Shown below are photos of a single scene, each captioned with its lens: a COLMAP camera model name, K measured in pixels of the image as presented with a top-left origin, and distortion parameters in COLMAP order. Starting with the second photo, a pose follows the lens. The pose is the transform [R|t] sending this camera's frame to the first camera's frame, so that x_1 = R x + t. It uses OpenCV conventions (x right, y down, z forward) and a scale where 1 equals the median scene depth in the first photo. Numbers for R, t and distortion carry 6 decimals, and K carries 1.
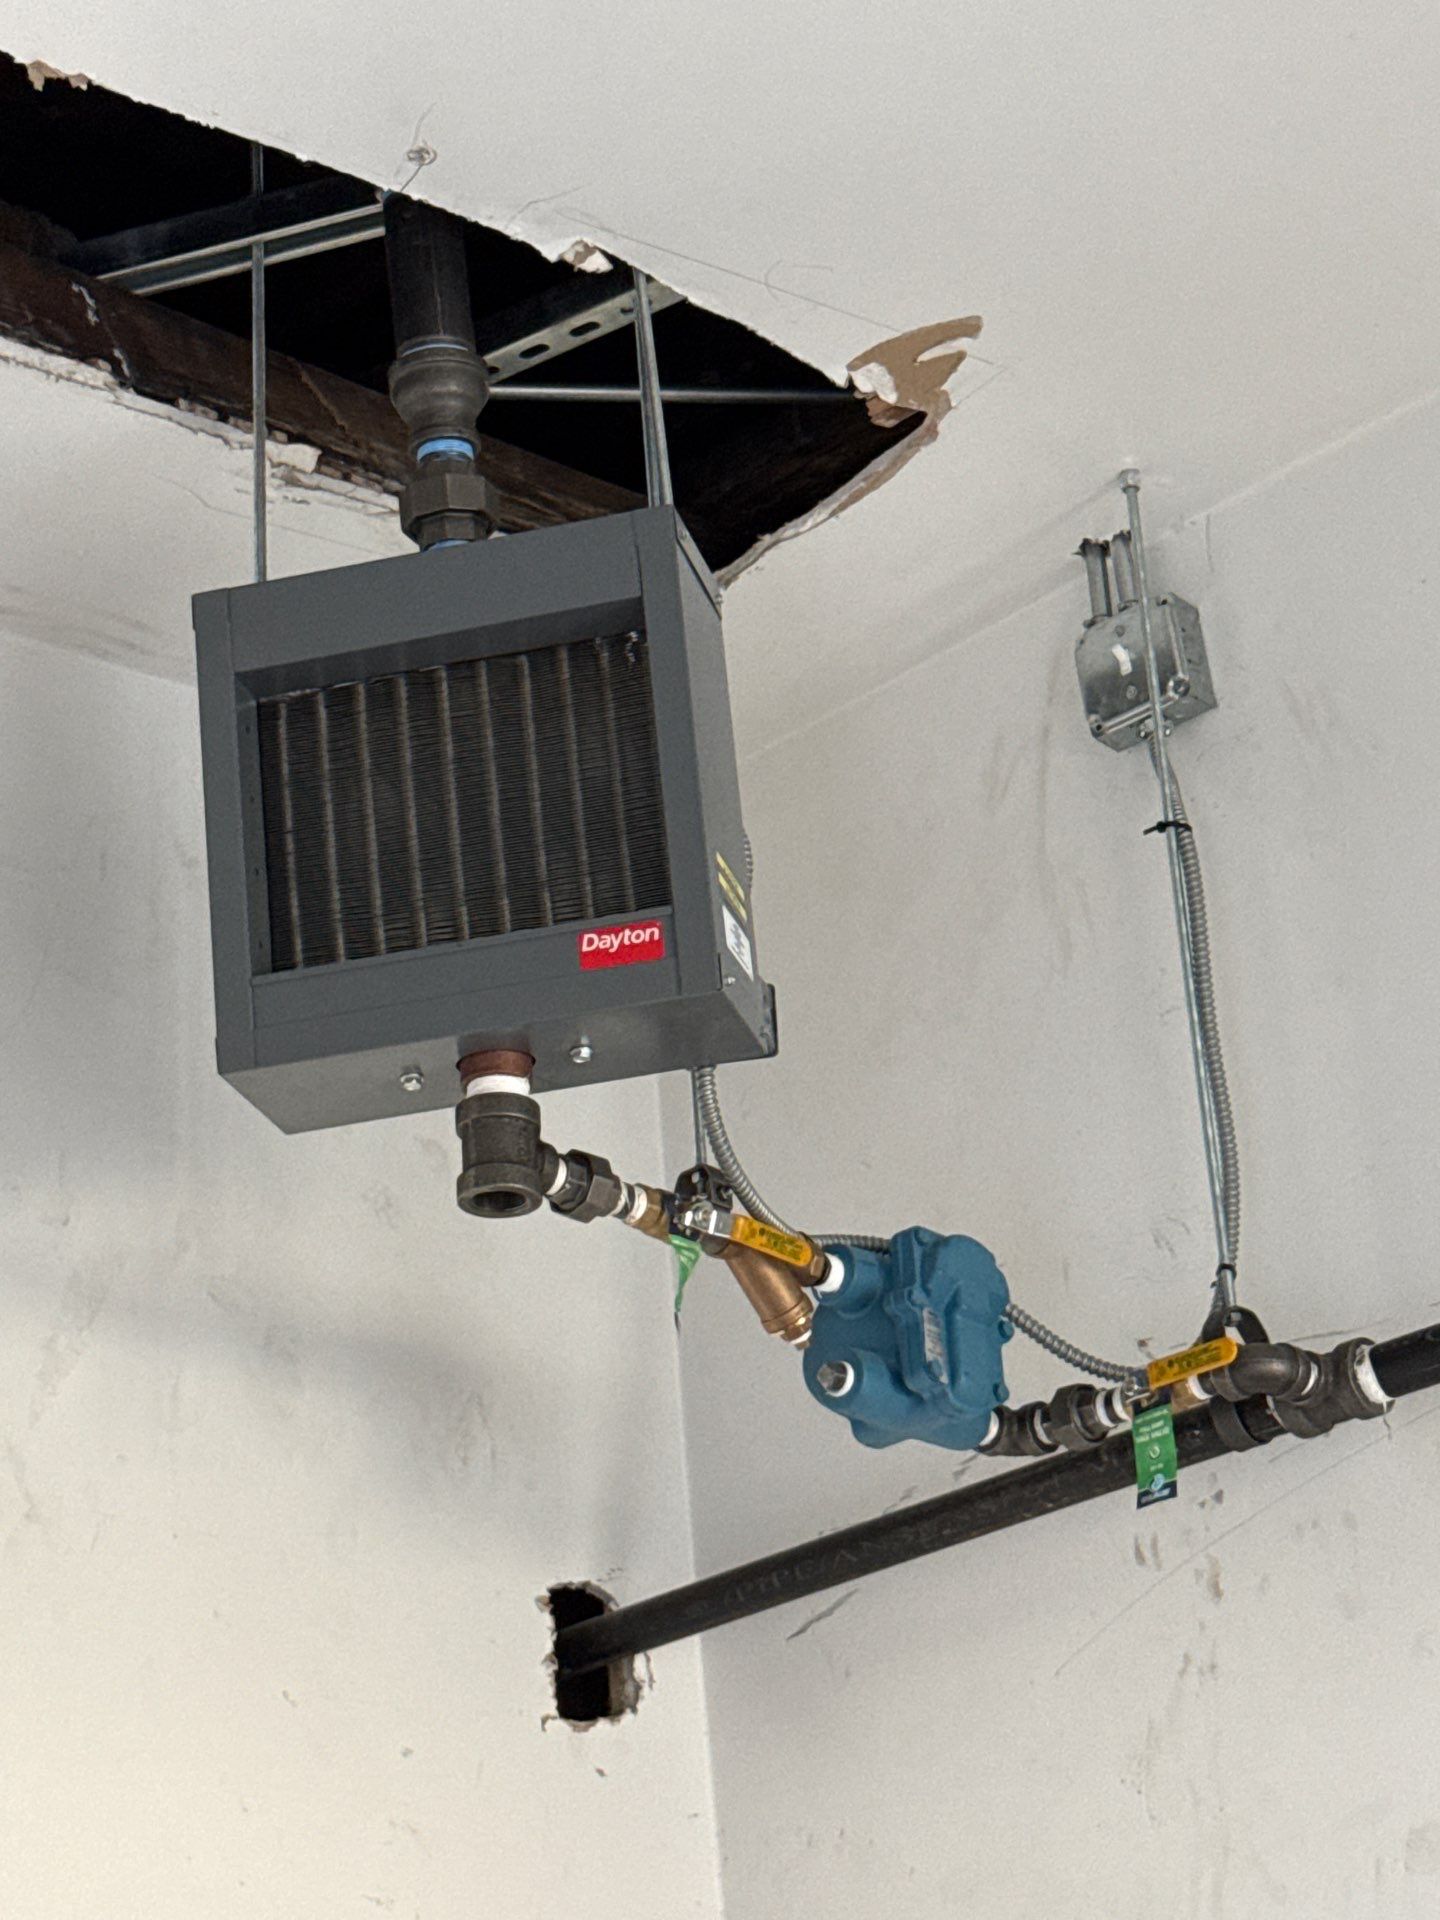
lens RADIAL K [[2310.4, 0, 719.0], [0, 2310.4, 963.4], [0, 0, 1]] dist [0.092445, 0.000000]
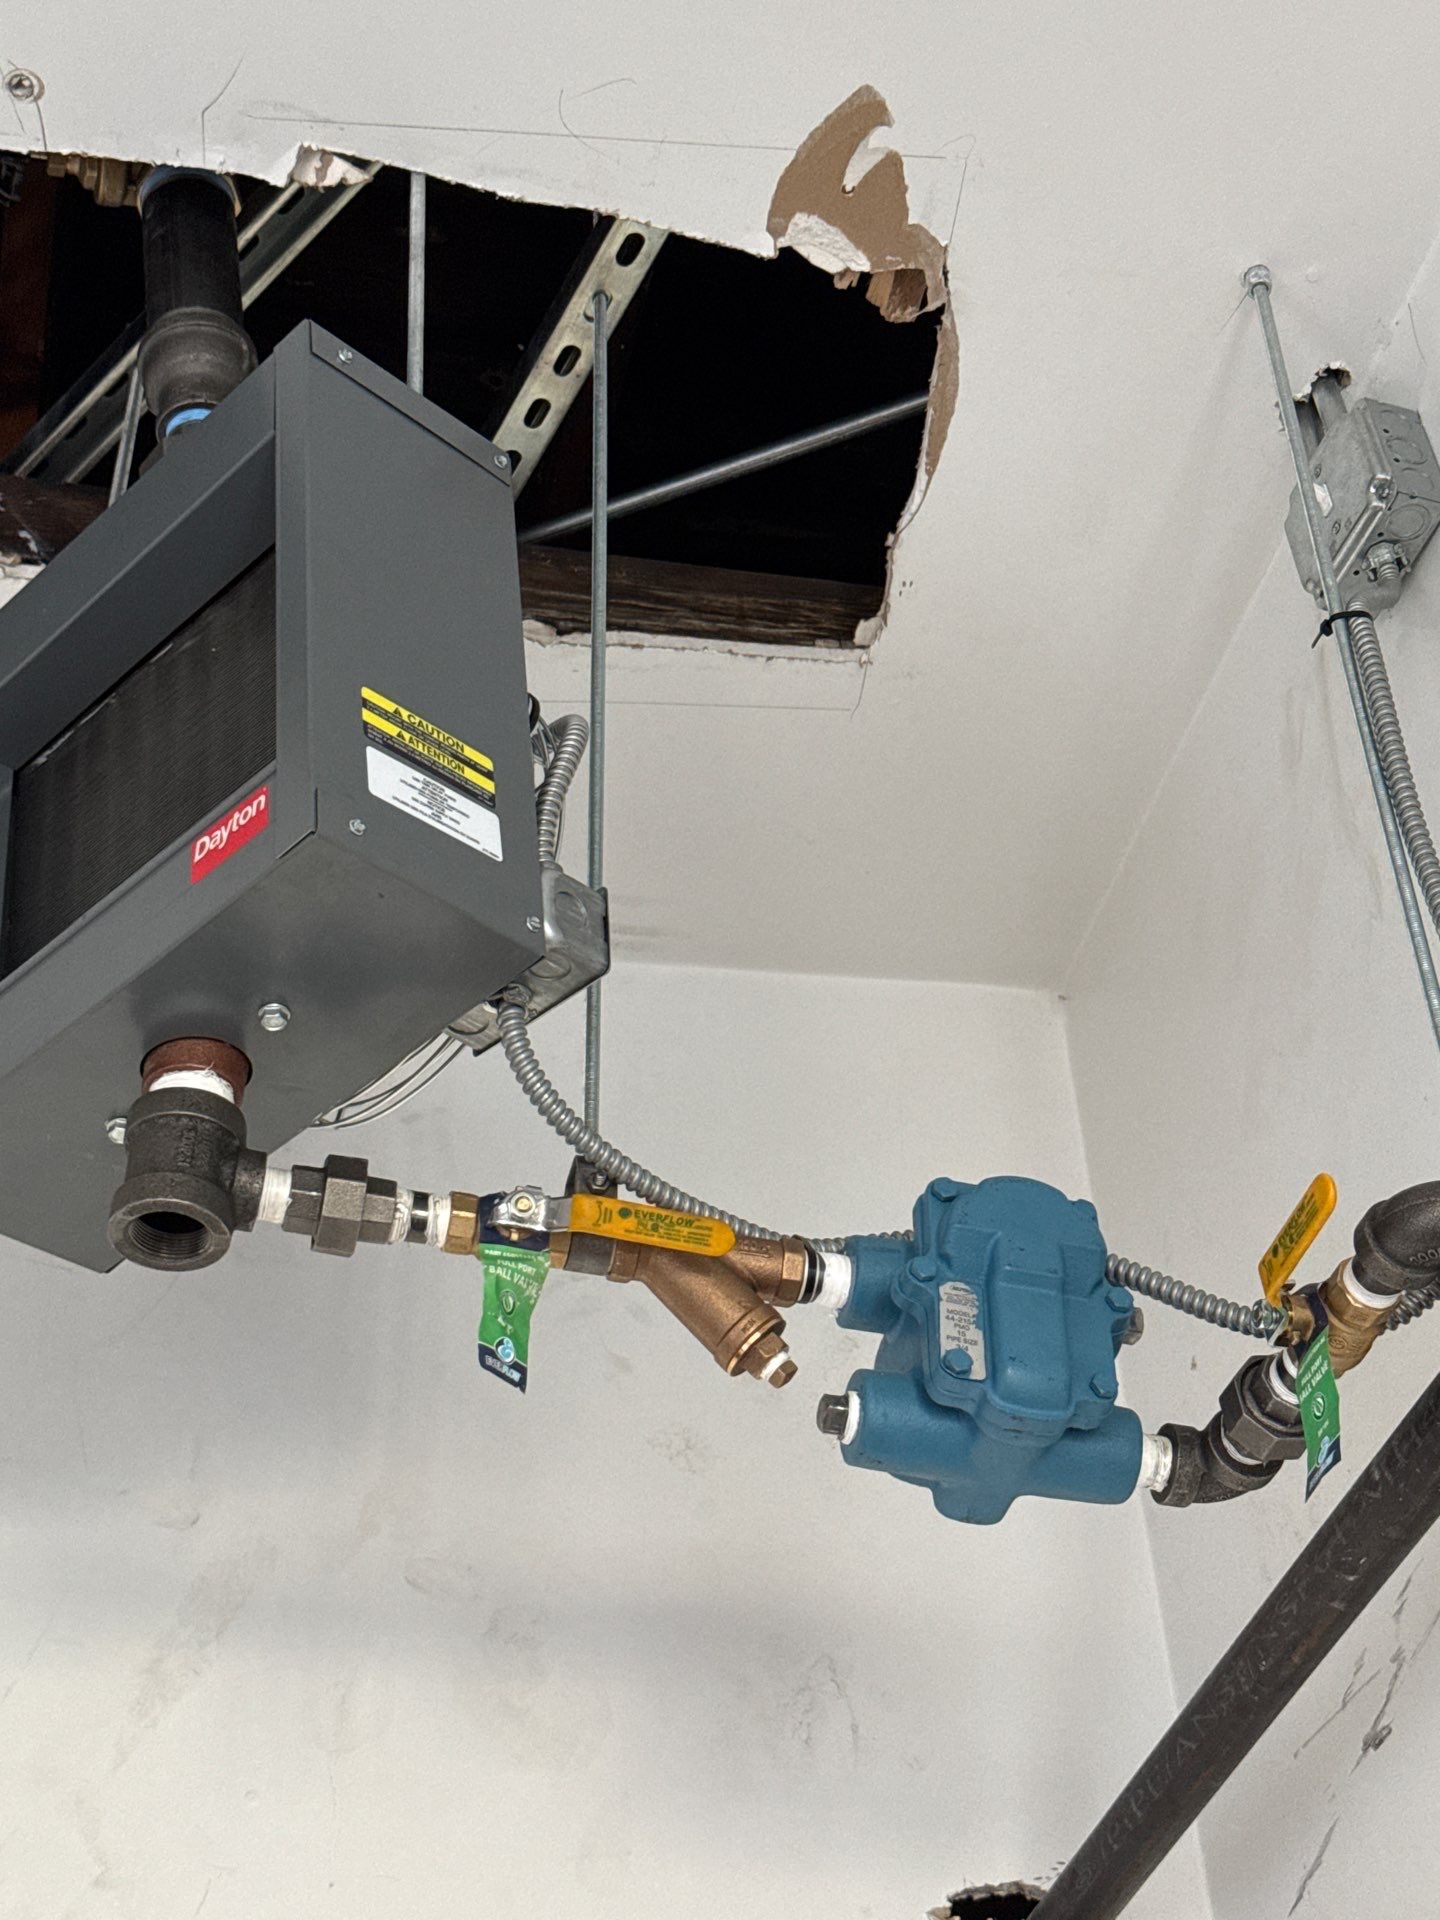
lens RADIAL K [[2310.4, 0, 721.4], [0, 2310.4, 955.8], [0, 0, 1]] dist [0.092445, 0.000000]
pose [[0.909324, -0.295001, -0.293434, 0.209828], [0.238062, 0.947250, -0.214578, 0.154858], [0.341256, 0.125266, 0.931586, 0.284419]]
